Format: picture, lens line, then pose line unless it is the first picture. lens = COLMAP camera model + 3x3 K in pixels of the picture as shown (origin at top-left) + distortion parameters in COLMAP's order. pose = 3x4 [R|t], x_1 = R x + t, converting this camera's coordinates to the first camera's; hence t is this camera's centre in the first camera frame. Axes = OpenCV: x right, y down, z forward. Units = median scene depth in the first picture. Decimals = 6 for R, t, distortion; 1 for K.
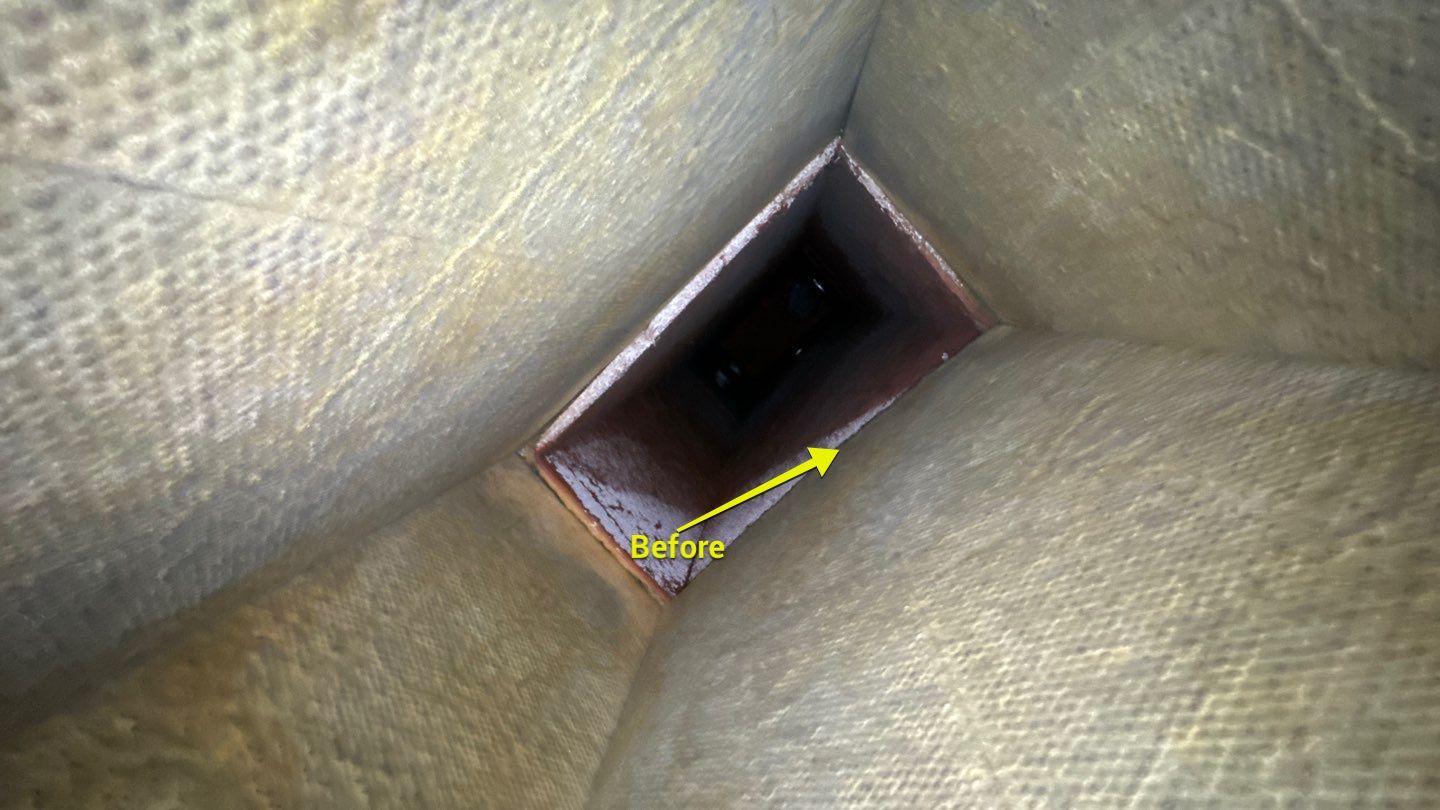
lens RADIAL K [[573.6, 0, 721.8], [0, 573.6, 404.6], [0, 0, 1]] dist [-0.004878, 0.000570]
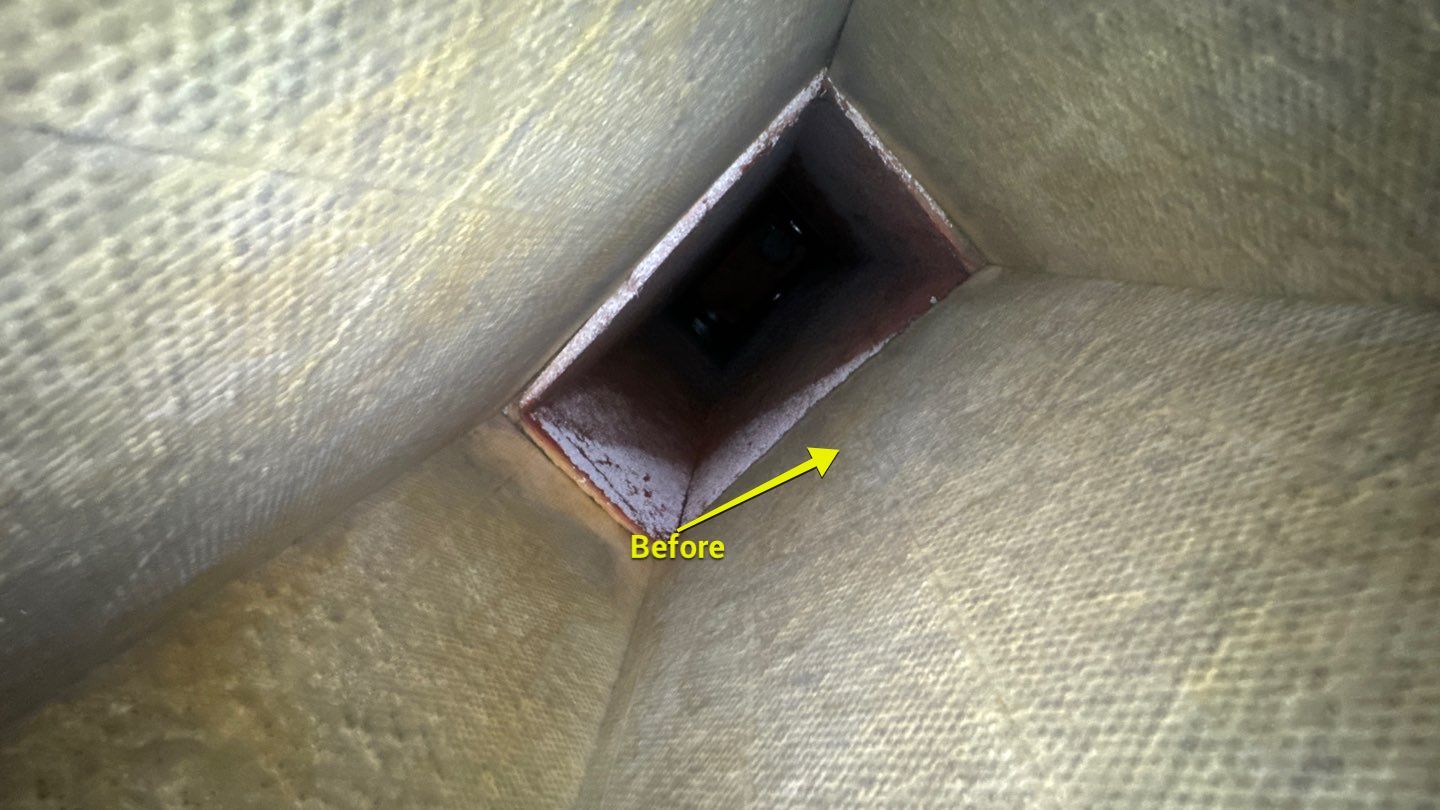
lens RADIAL K [[573.6, 0, 722.1], [0, 573.6, 404.7], [0, 0, 1]] dist [-0.004878, 0.000570]
pose [[0.998733, -0.032873, 0.038091, -0.039119], [0.029222, 0.995264, 0.092714, -0.014695], [-0.040959, -0.091484, 0.994964, 0.032826]]
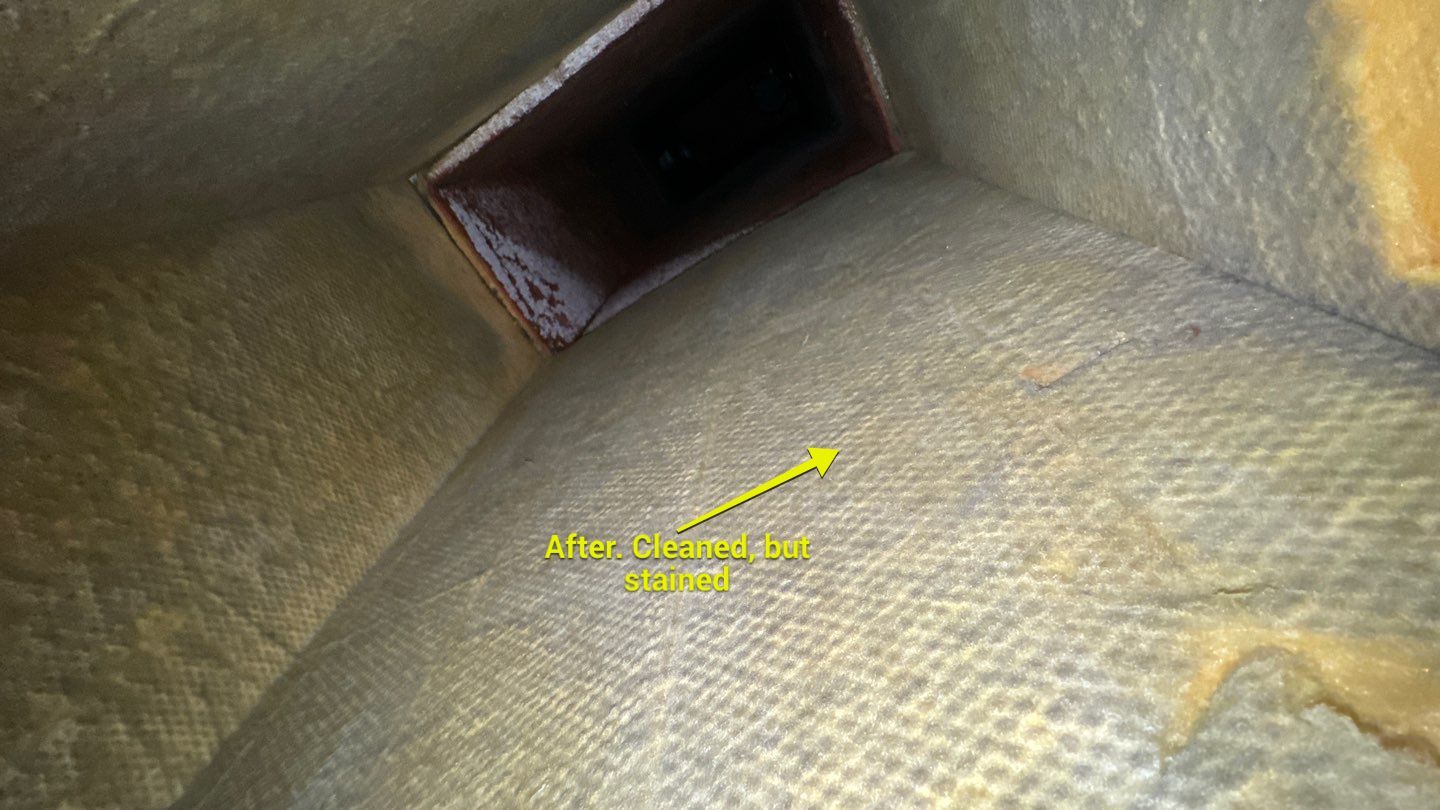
lens RADIAL K [[573.6, 0, 719.8], [0, 573.6, 401.5], [0, 0, 1]] dist [-0.004878, 0.000570]
pose [[0.975463, 0.172027, 0.137401, 0.196326], [-0.207941, 0.924921, 0.318248, 0.037896], [-0.072338, -0.339010, 0.937997, -0.129563]]
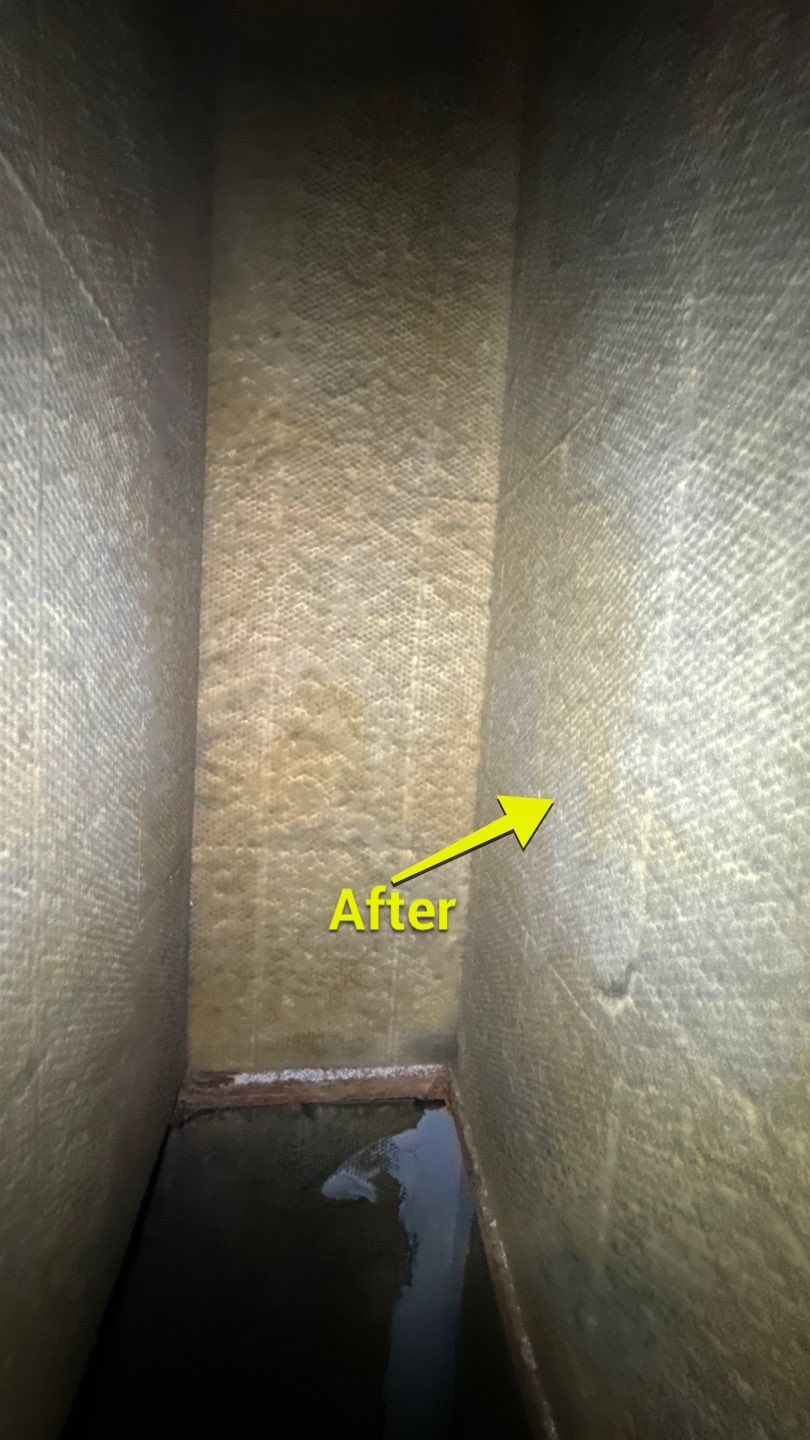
lens RADIAL K [[573.6, 0, 404.8], [0, 573.6, 714.2], [0, 0, 1]] dist [-0.004878, 0.000570]
pose [[0.768901, -0.020312, -0.639046, 0.481697], [0.634490, 0.147478, 0.758731, -0.323163], [0.078834, -0.988857, 0.126284, -0.017184]]
